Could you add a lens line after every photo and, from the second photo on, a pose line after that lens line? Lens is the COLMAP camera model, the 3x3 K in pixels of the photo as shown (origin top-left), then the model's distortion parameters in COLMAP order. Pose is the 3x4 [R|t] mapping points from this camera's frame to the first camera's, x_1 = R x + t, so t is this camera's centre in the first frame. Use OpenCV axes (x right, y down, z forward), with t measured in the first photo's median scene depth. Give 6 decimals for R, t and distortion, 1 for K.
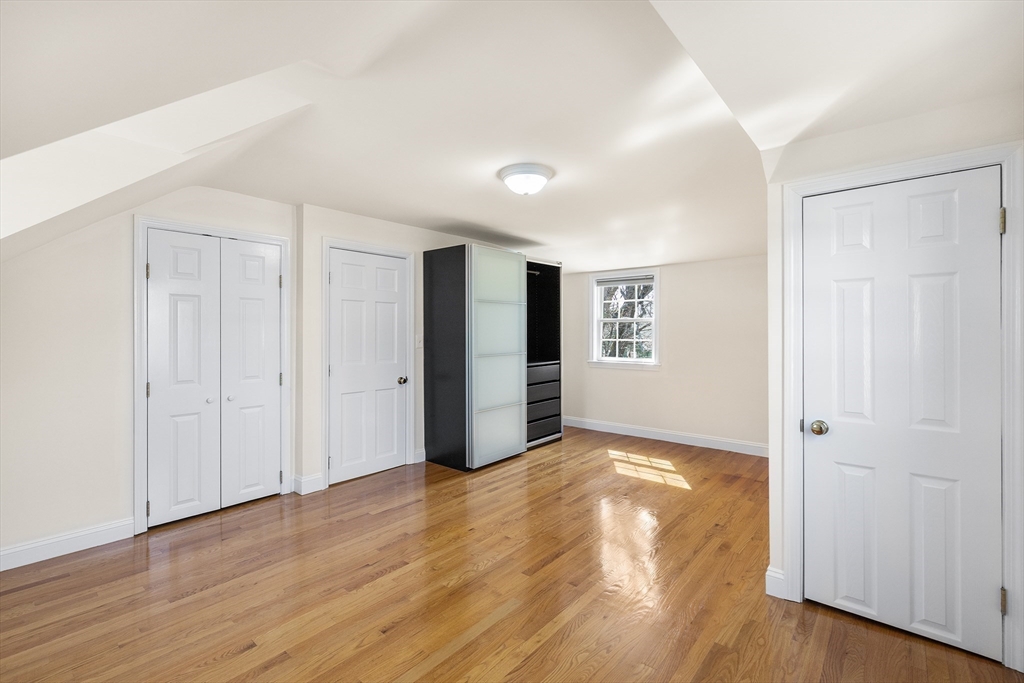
lens RADIAL K [[454.4, 0, 513.8], [0, 454.4, 334.0], [0, 0, 1]] dist [-0.000250, 0.000199]
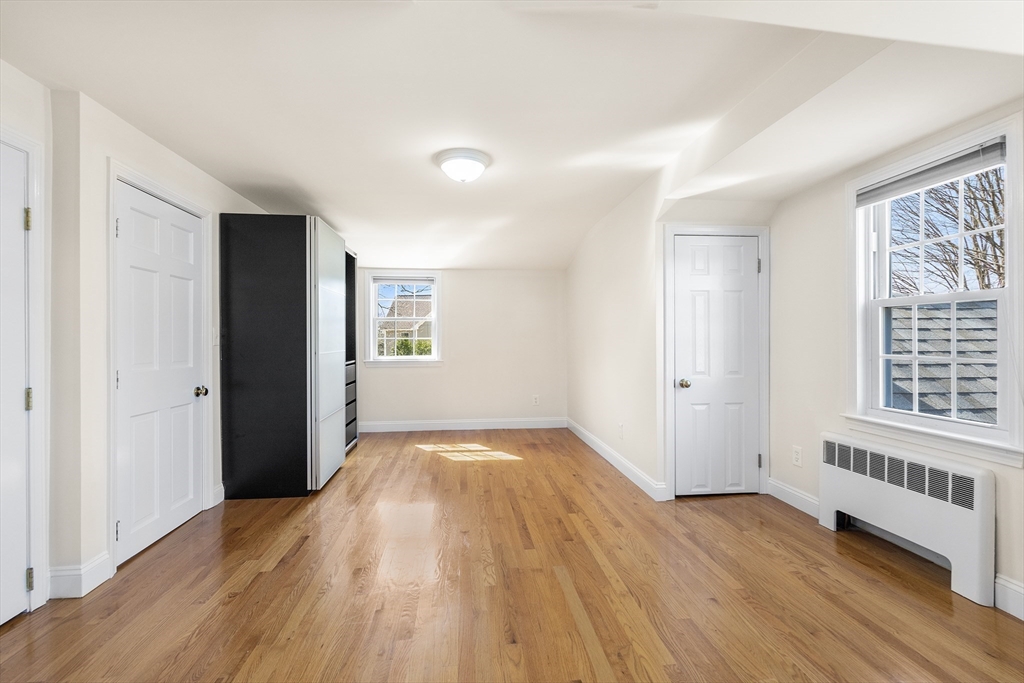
lens RADIAL K [[448.7, 0, 512.0], [0, 448.7, 341.5], [0, 0, 1]] dist [0.000854, -0.000163]
pose [[0.689913, -0.004151, 0.723880, -0.491014], [0.005577, 0.999984, 0.000418, 0.032620], [-0.723871, 0.003749, 0.689925, 0.205772]]
